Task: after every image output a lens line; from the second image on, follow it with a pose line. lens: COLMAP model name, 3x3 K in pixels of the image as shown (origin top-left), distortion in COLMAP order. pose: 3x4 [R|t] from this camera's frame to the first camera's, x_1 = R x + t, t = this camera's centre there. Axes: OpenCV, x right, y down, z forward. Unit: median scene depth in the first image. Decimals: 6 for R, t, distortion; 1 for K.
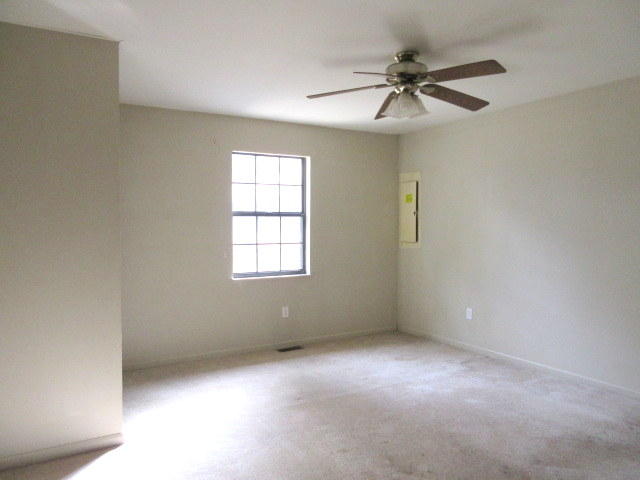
lens RADIAL K [[468.1, 0, 315.9], [0, 468.1, 238.5], [0, 0, 1]] dist [-0.001447, 0.005237]
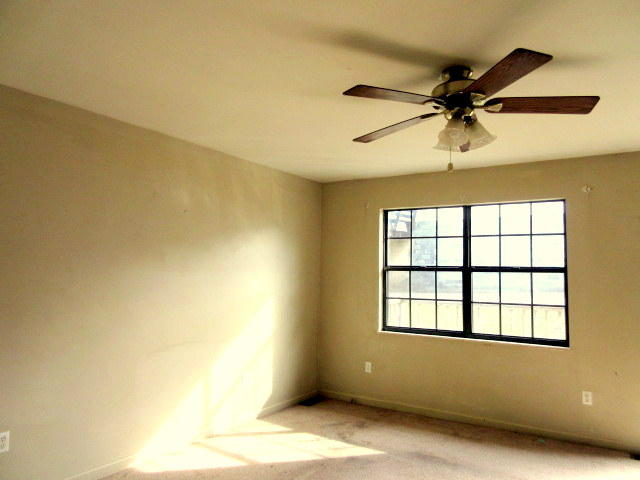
lens RADIAL K [[468.1, 0, 315.9], [0, 468.1, 238.5], [0, 0, 1]] dist [-0.001447, 0.005237]
pose [[0.559606, -0.051487, -0.827158, 0.559765], [-0.051114, 0.994024, -0.096455, -0.008583], [0.827181, 0.096256, 0.553630, 0.273426]]
